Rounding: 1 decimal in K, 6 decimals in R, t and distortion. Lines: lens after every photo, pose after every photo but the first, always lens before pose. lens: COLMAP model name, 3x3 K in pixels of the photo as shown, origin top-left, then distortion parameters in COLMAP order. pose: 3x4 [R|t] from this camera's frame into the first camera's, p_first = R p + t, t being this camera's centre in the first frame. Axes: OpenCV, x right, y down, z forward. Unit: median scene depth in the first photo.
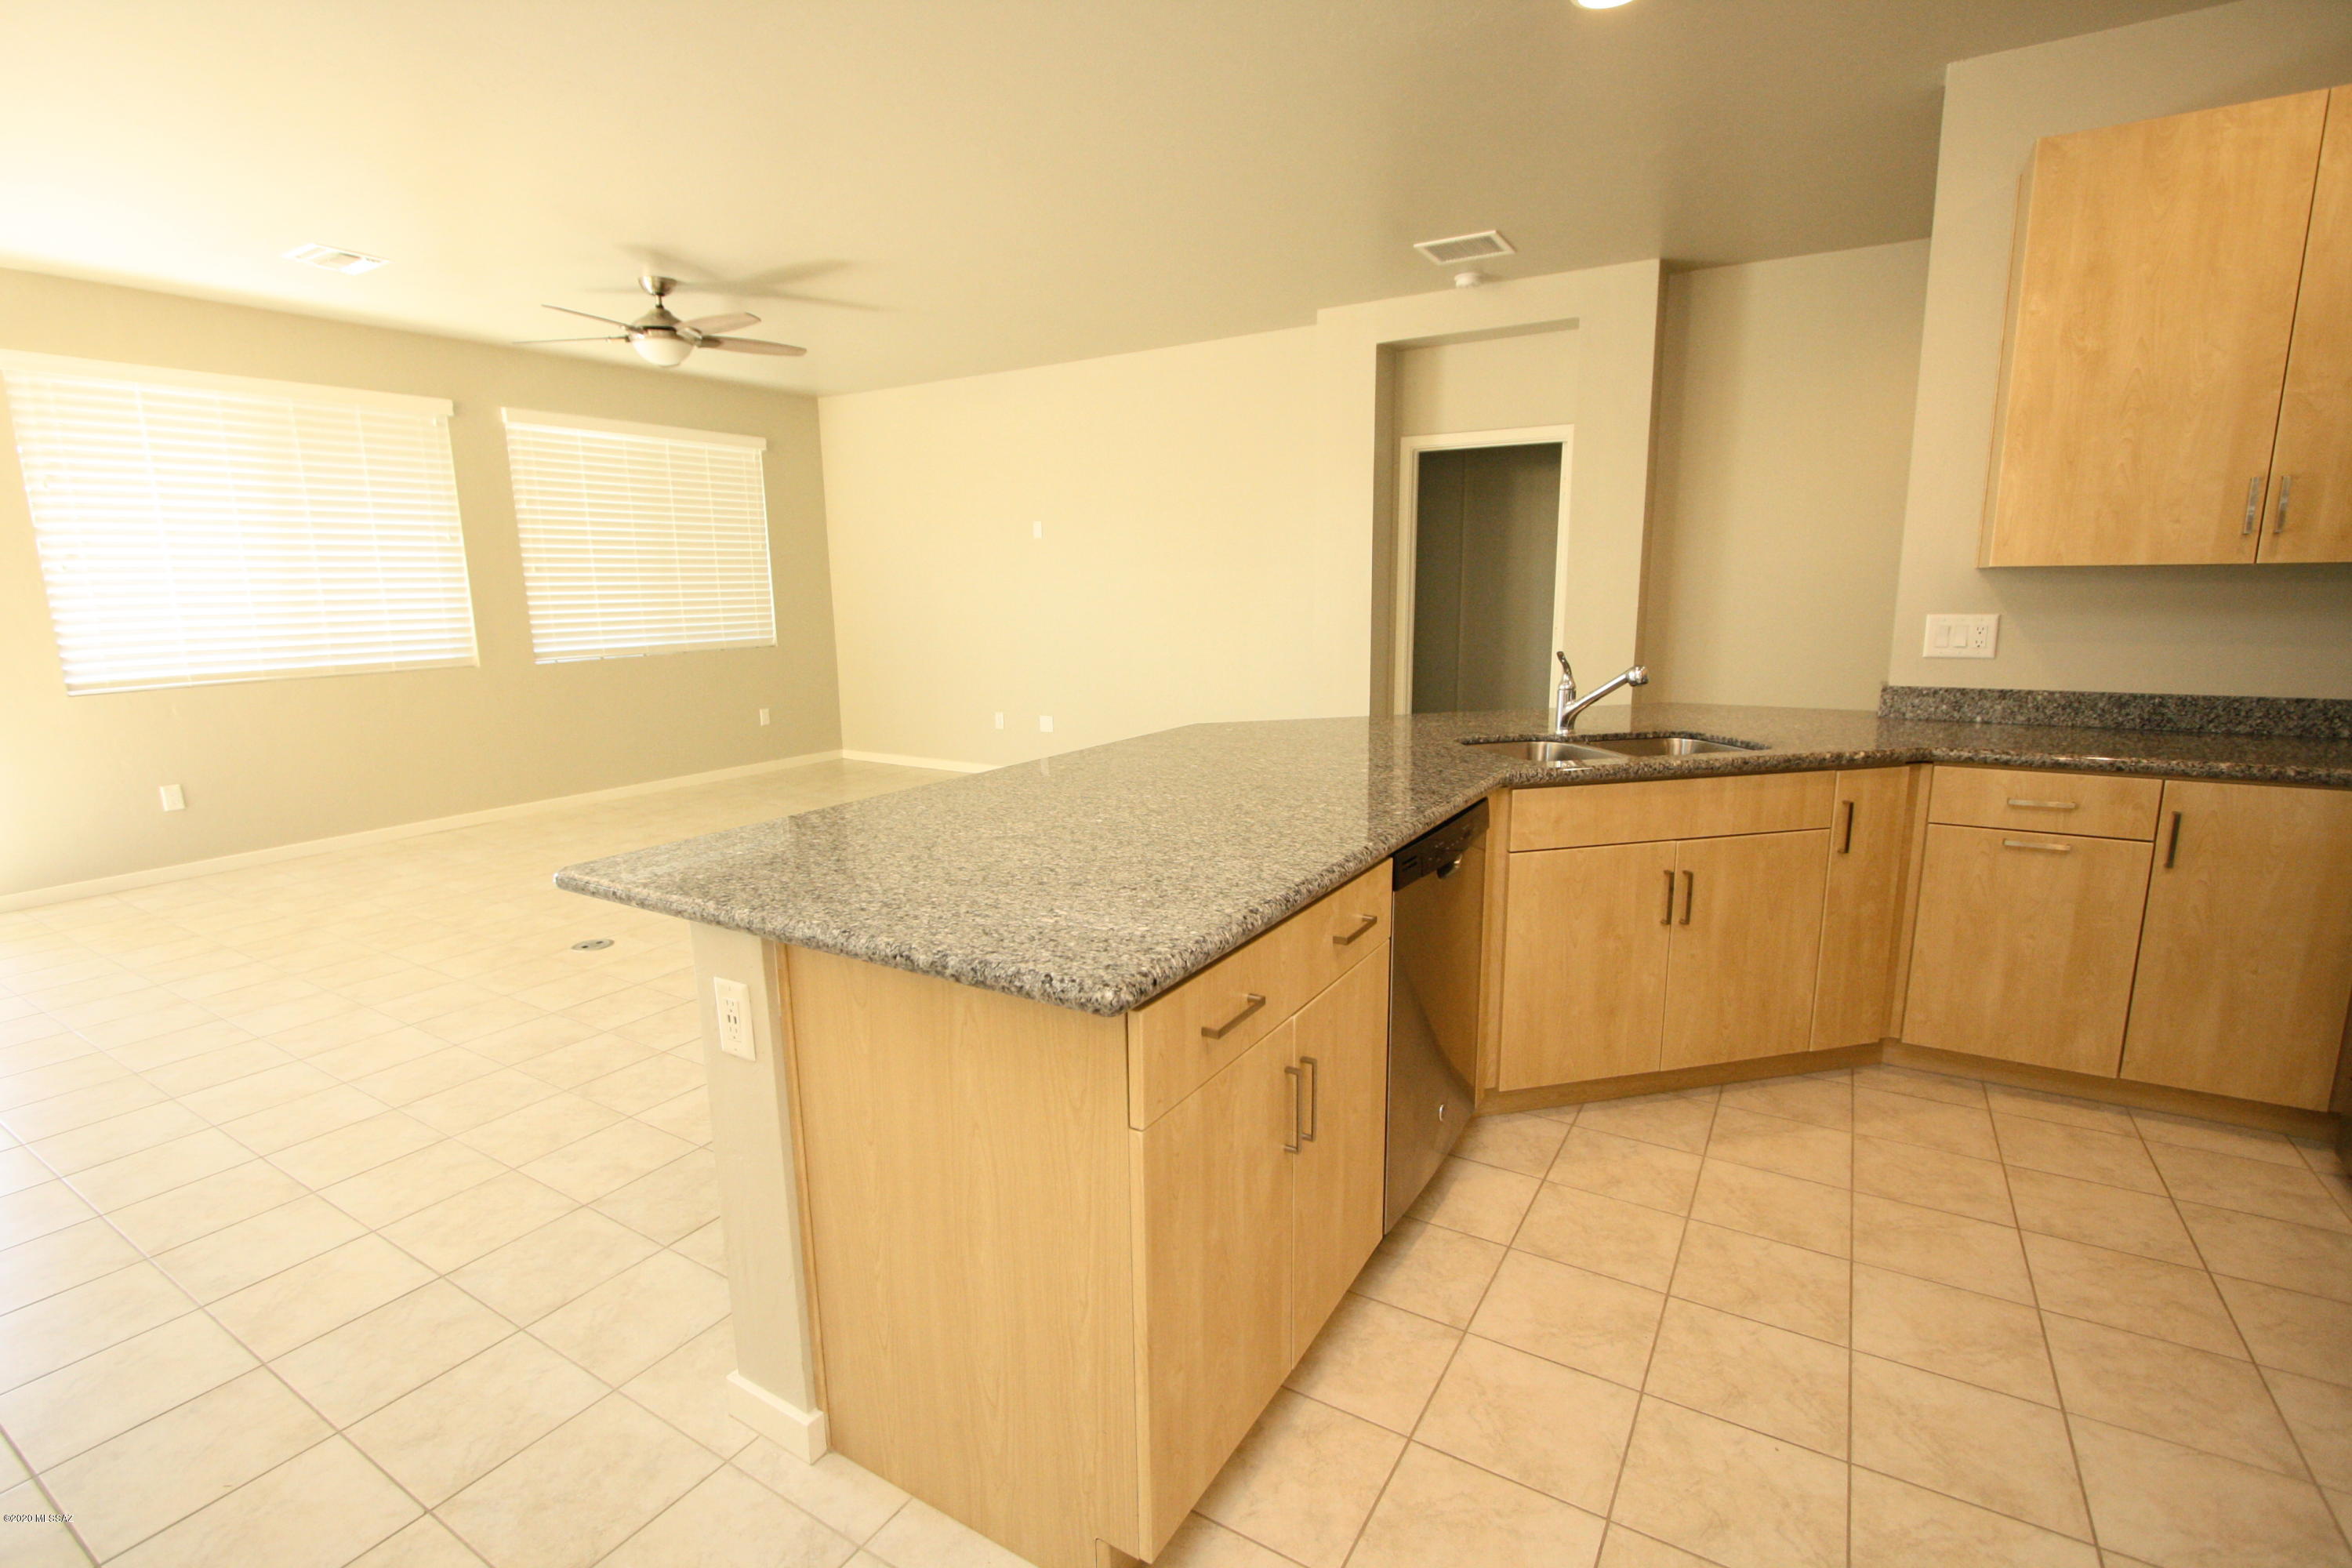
lens RADIAL K [[1079.6, 0, 1176.6], [0, 1079.6, 784.2], [0, 0, 1]] dist [-0.013297, 0.001387]
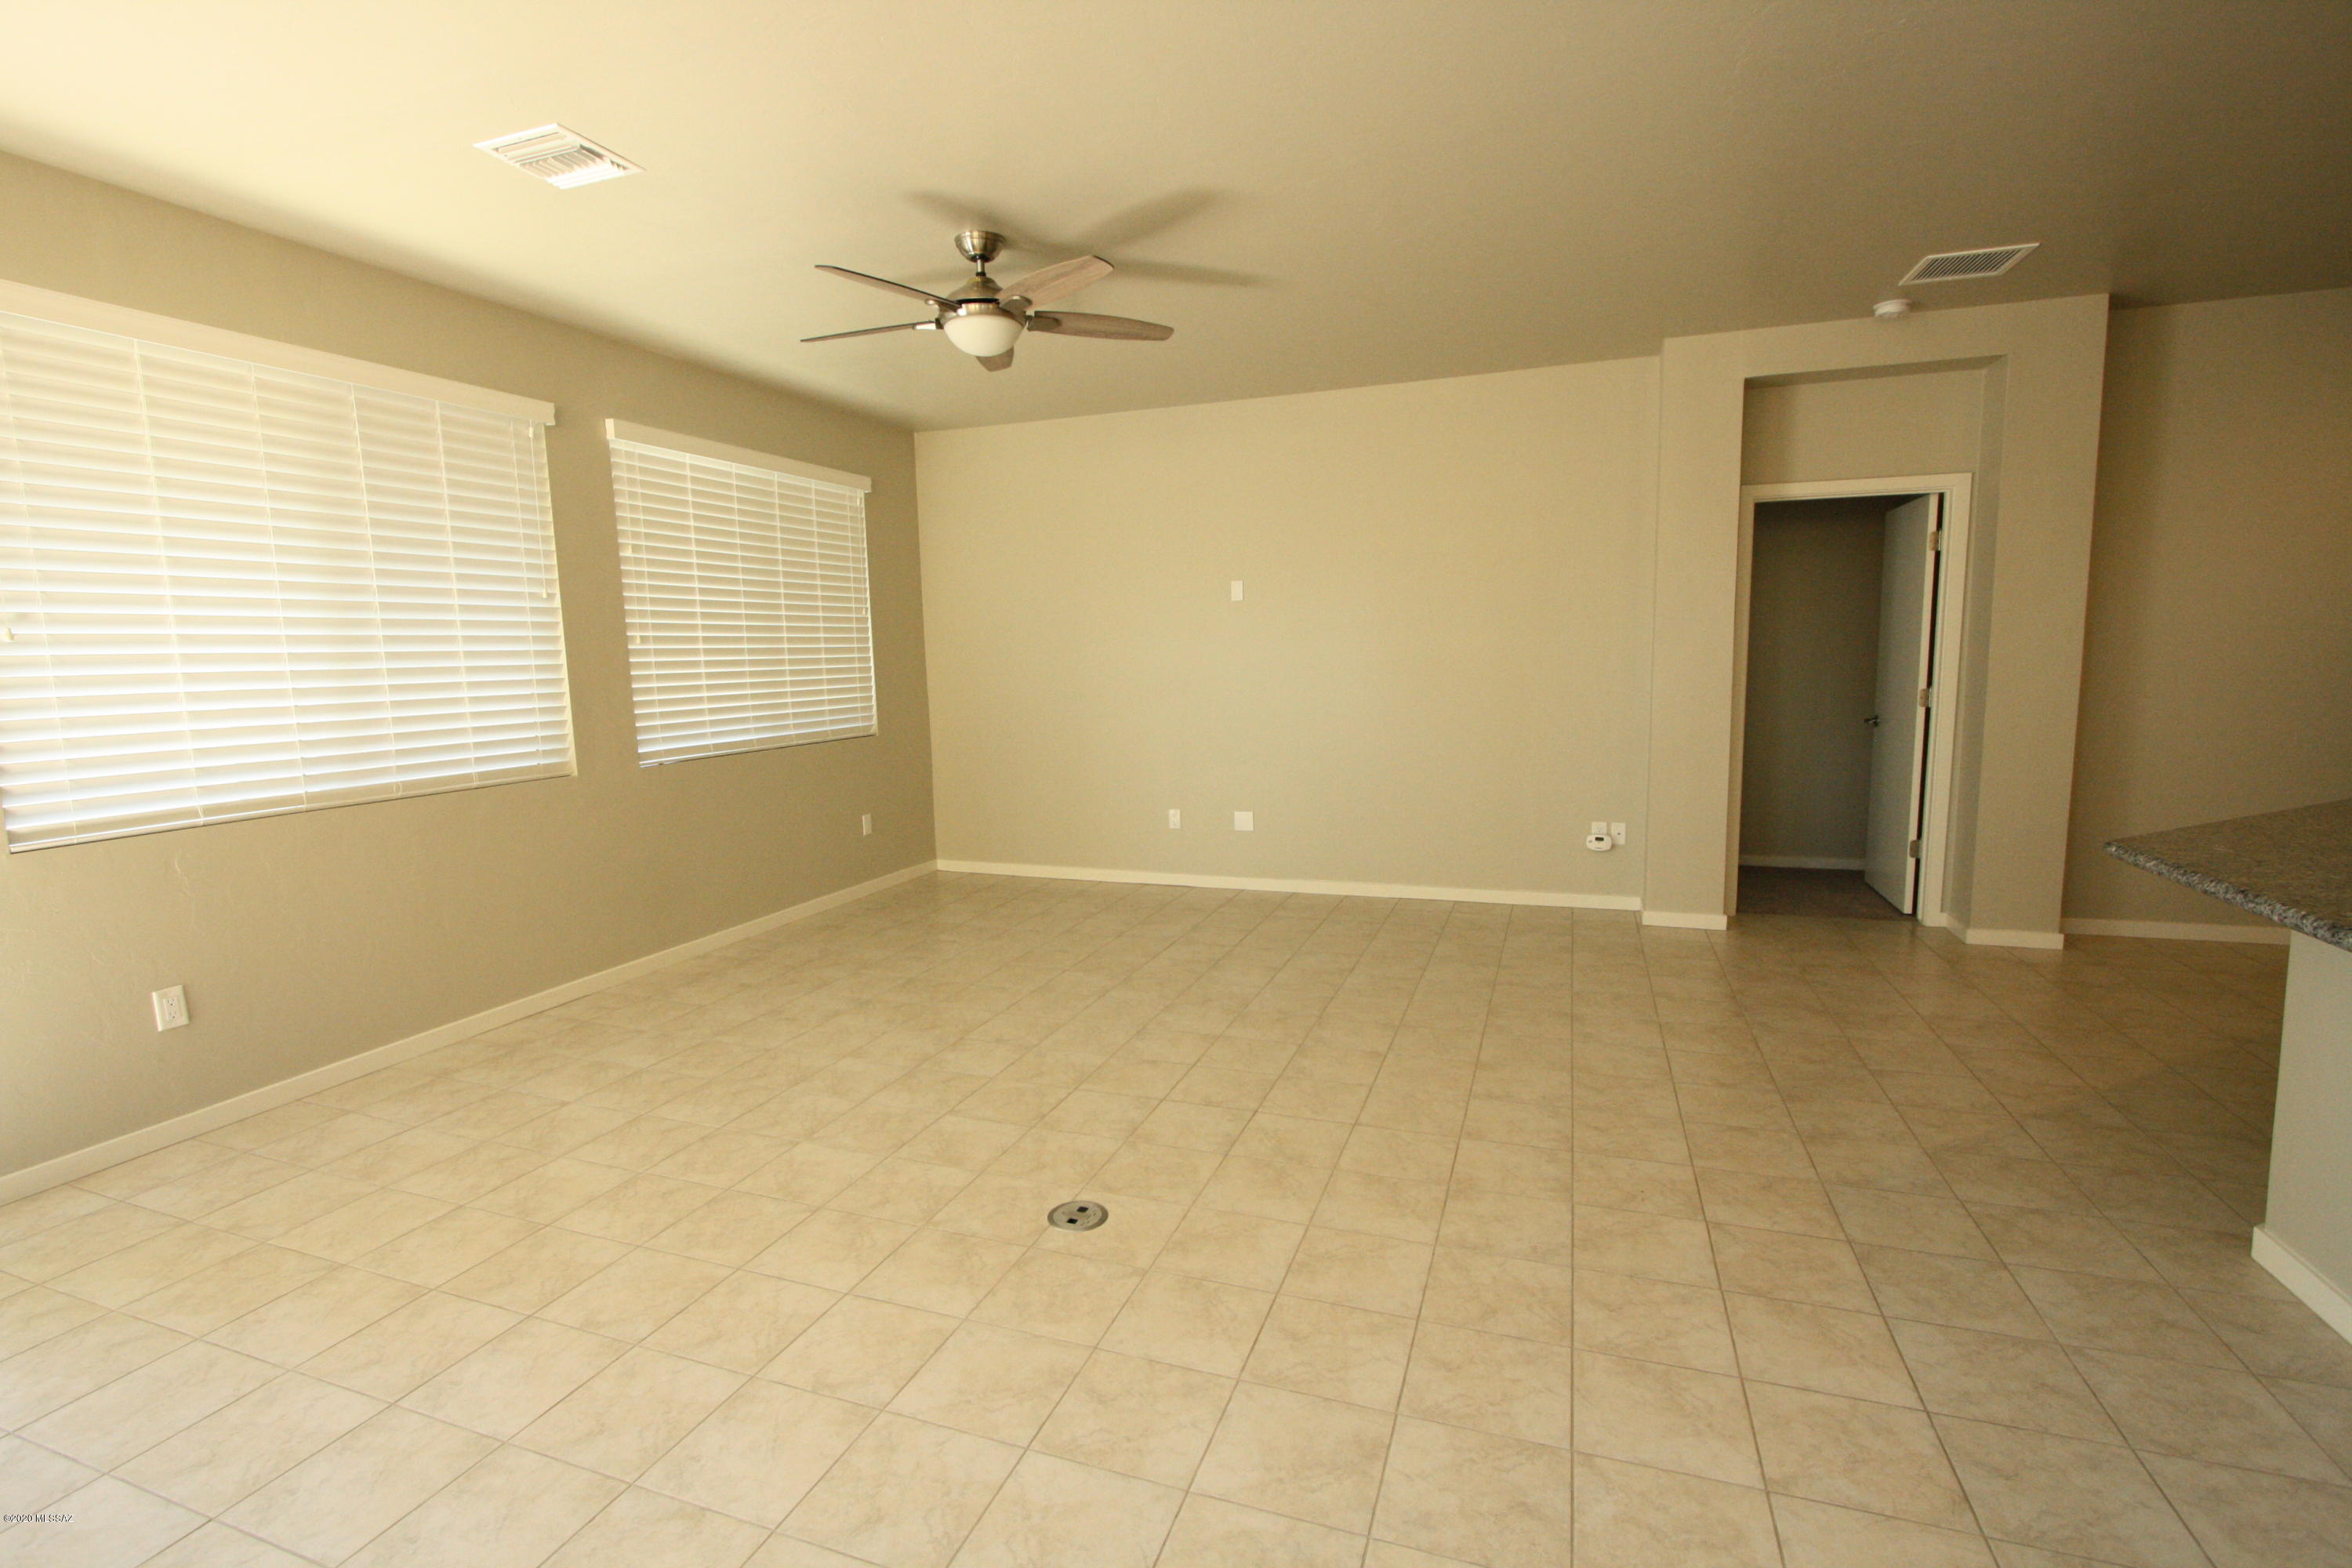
lens RADIAL K [[1079.6, 0, 1180.9], [0, 1079.6, 788.4], [0, 0, 1]] dist [-0.013297, 0.001387]
pose [[0.980189, -0.032822, 0.195328, -0.414702], [0.044845, 0.997341, -0.057451, -0.044097], [-0.192923, 0.065072, 0.979054, 0.239073]]
